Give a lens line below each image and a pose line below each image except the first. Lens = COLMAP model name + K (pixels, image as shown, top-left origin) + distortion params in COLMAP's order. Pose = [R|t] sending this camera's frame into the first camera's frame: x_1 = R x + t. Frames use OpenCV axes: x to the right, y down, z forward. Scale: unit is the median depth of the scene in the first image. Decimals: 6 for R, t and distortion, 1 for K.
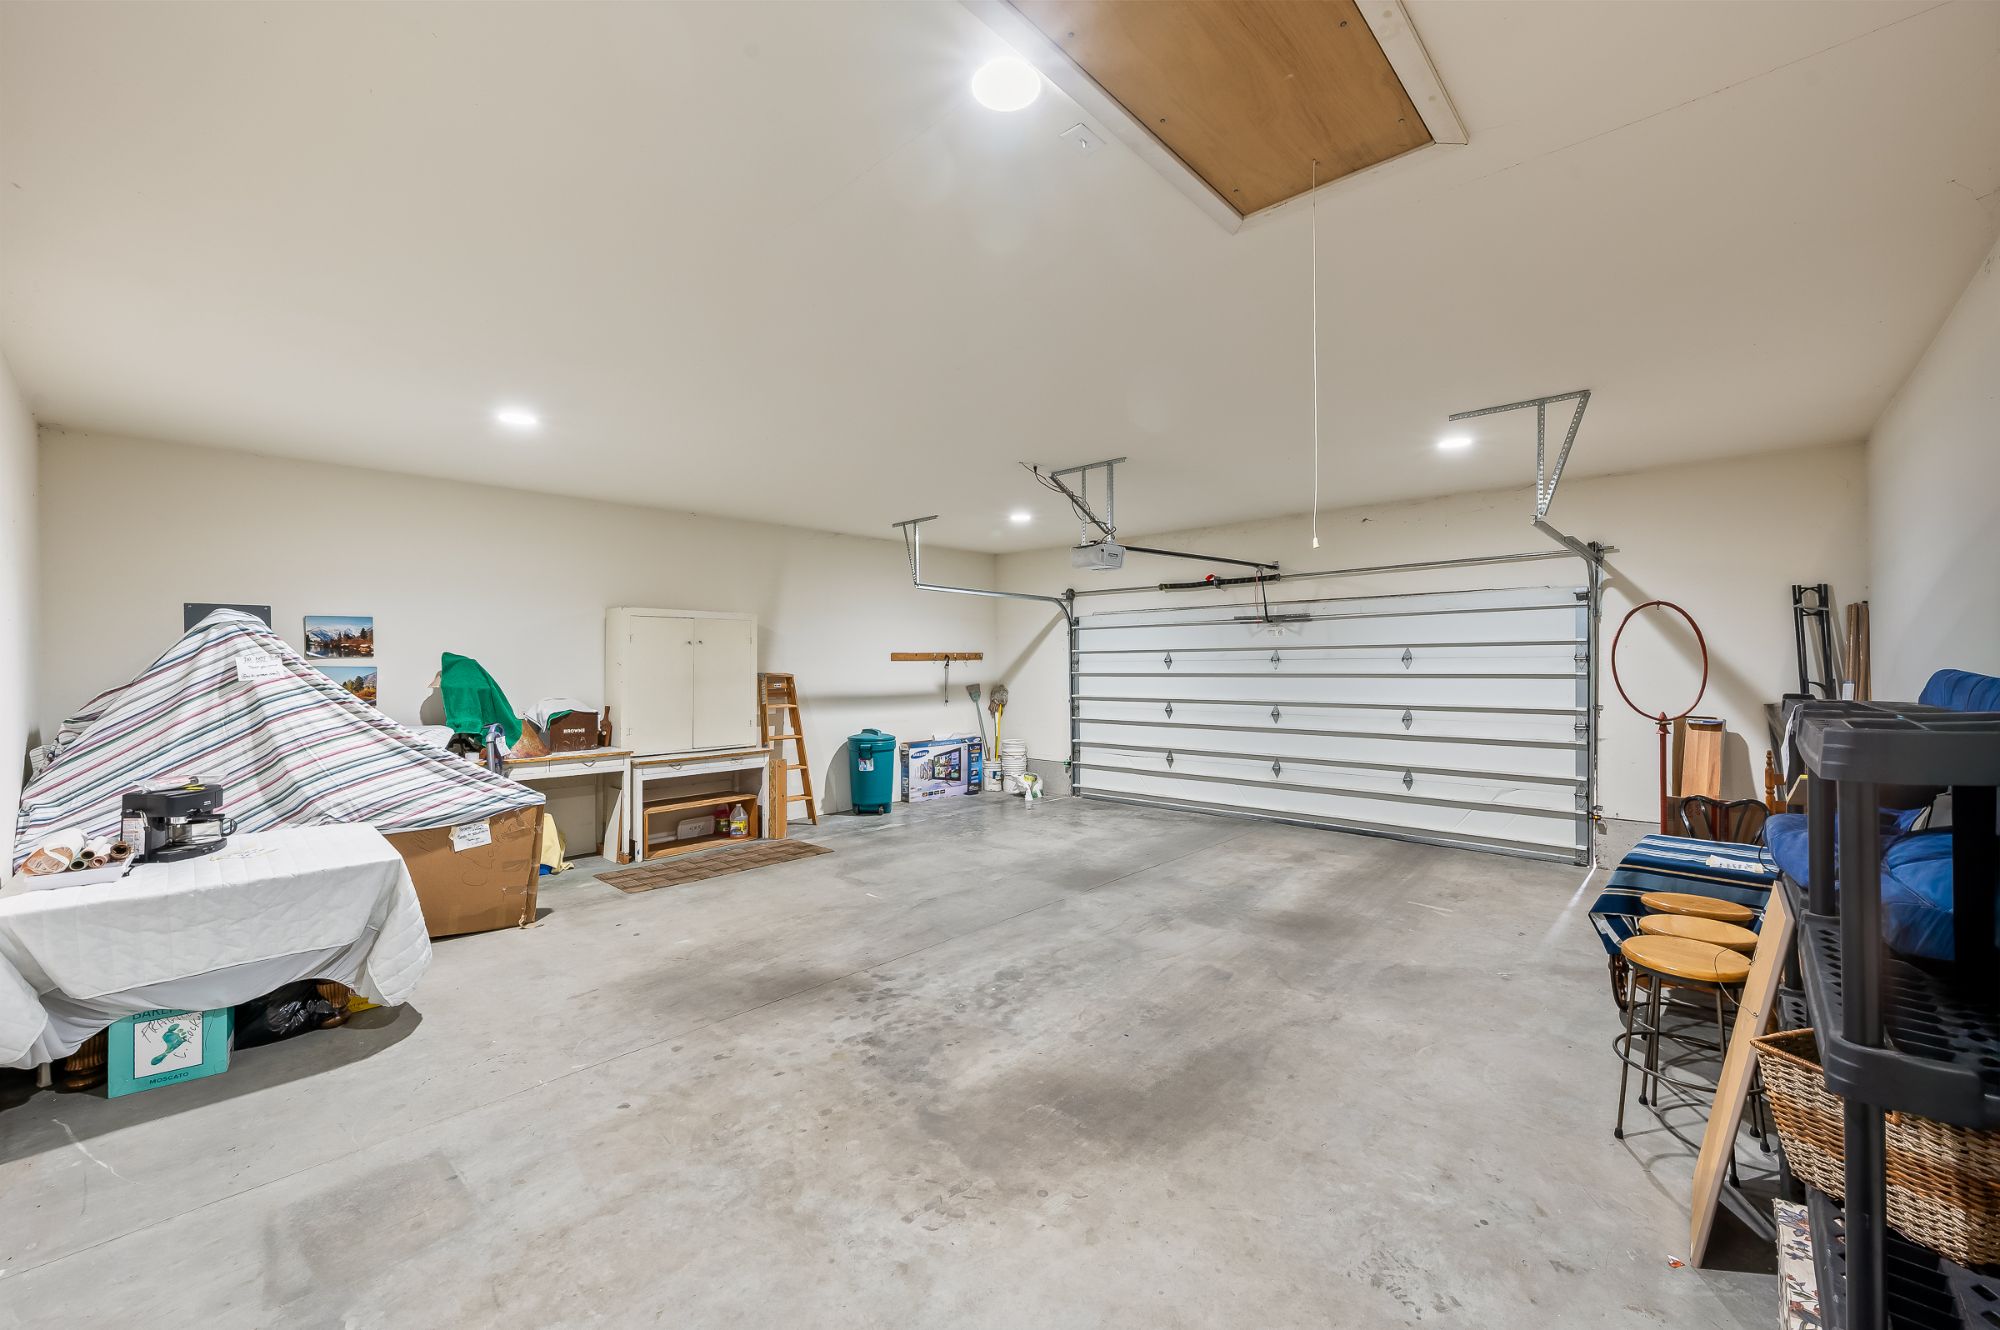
lens RADIAL K [[801.5, 0, 1001.9], [0, 801.5, 665.4], [0, 0, 1]] dist [-0.003309, 0.000609]
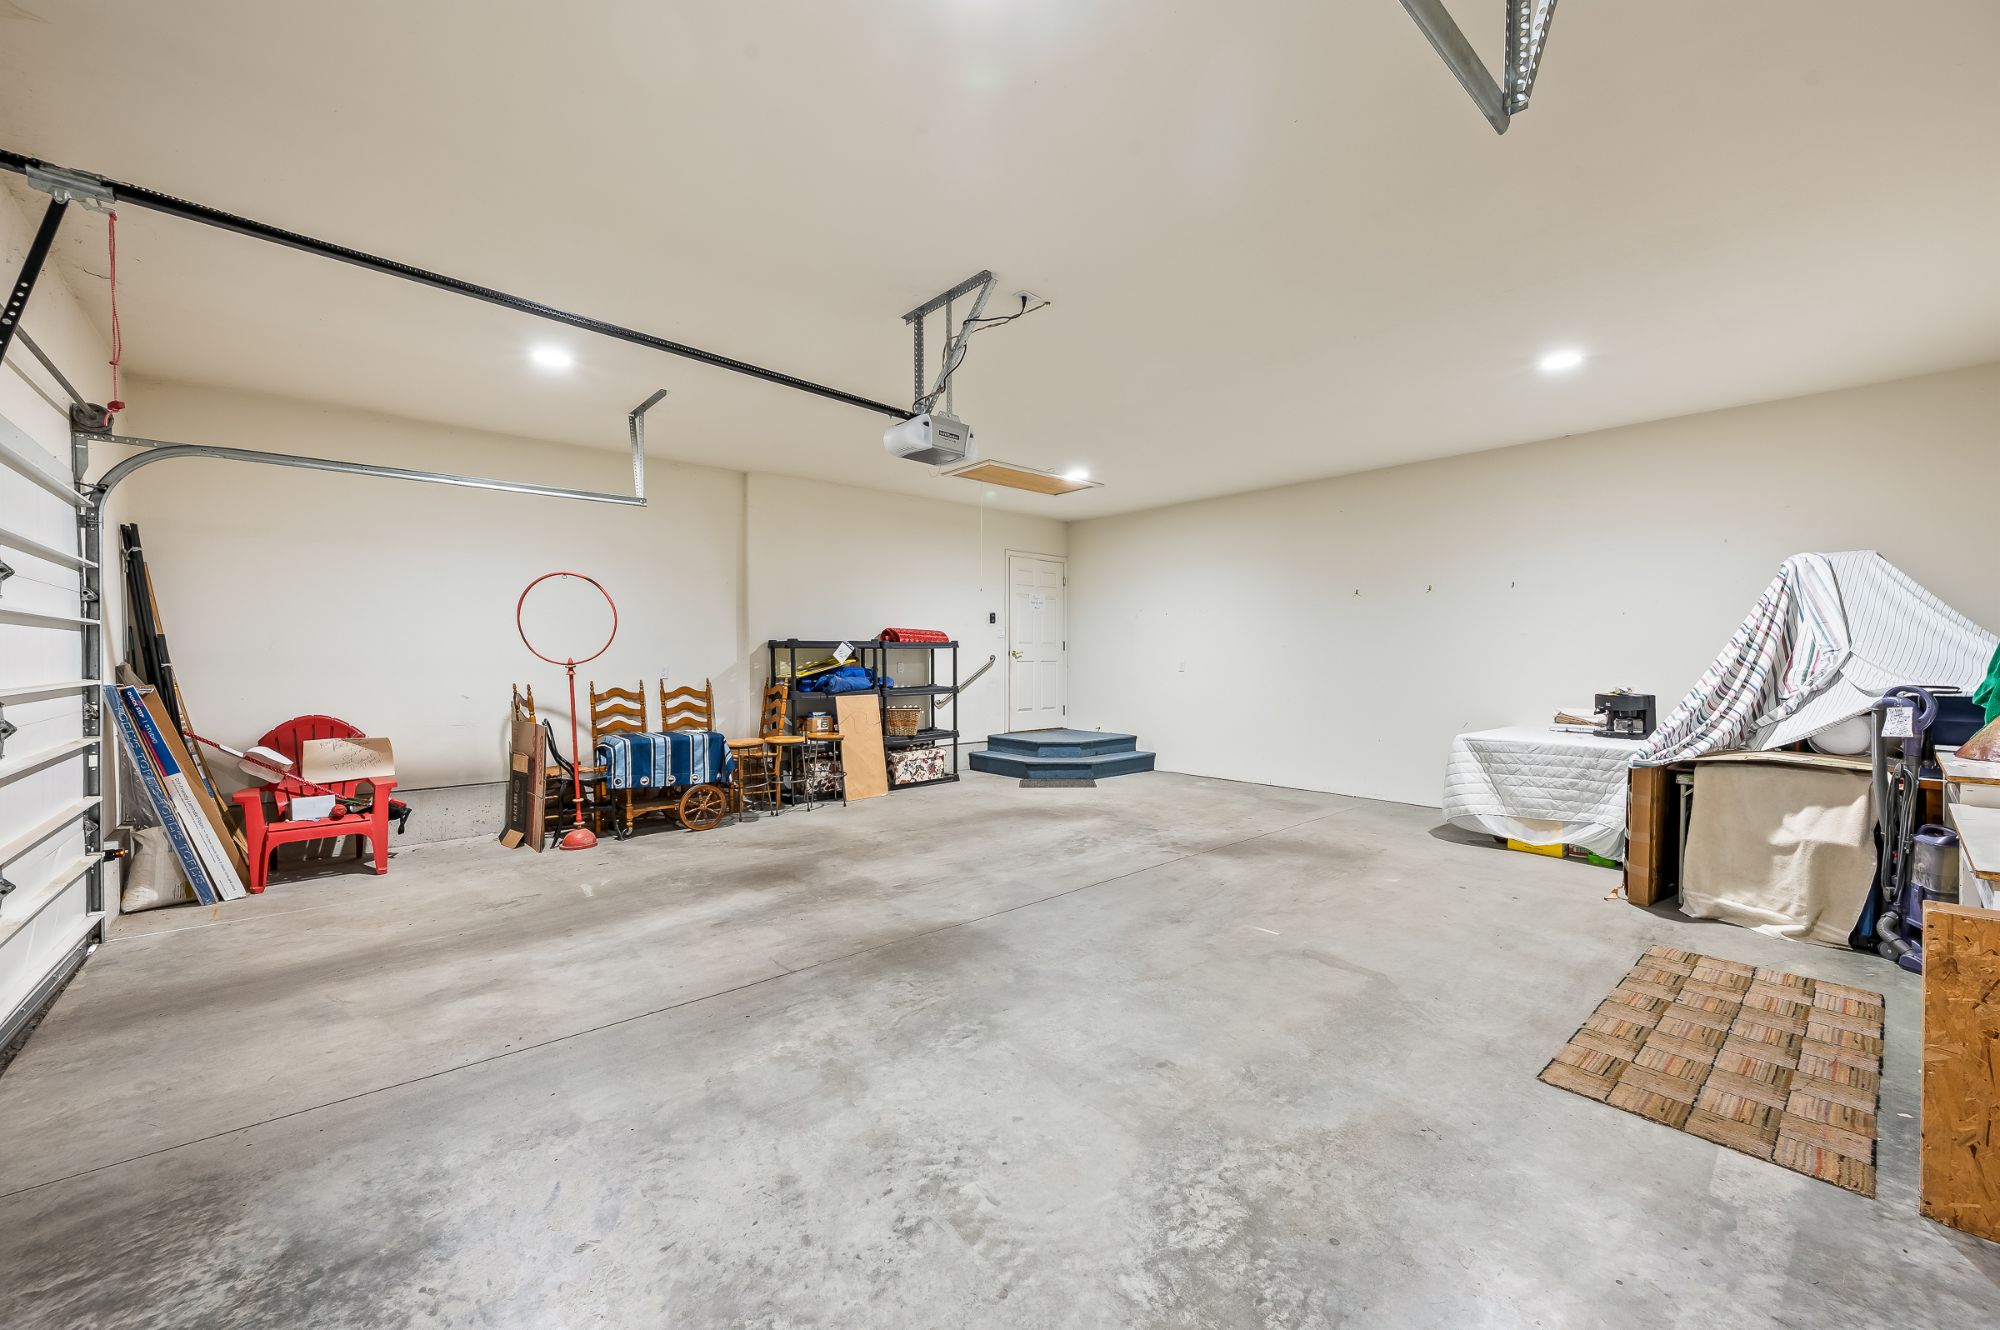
lens RADIAL K [[801.5, 0, 995.2], [0, 801.5, 667.3], [0, 0, 1]] dist [-0.003309, 0.000609]
pose [[-0.994162, 0.006344, 0.107712, -0.004058], [0.007502, 0.999918, 0.010346, 0.055365], [-0.107638, 0.011094, -0.994128, 1.913356]]
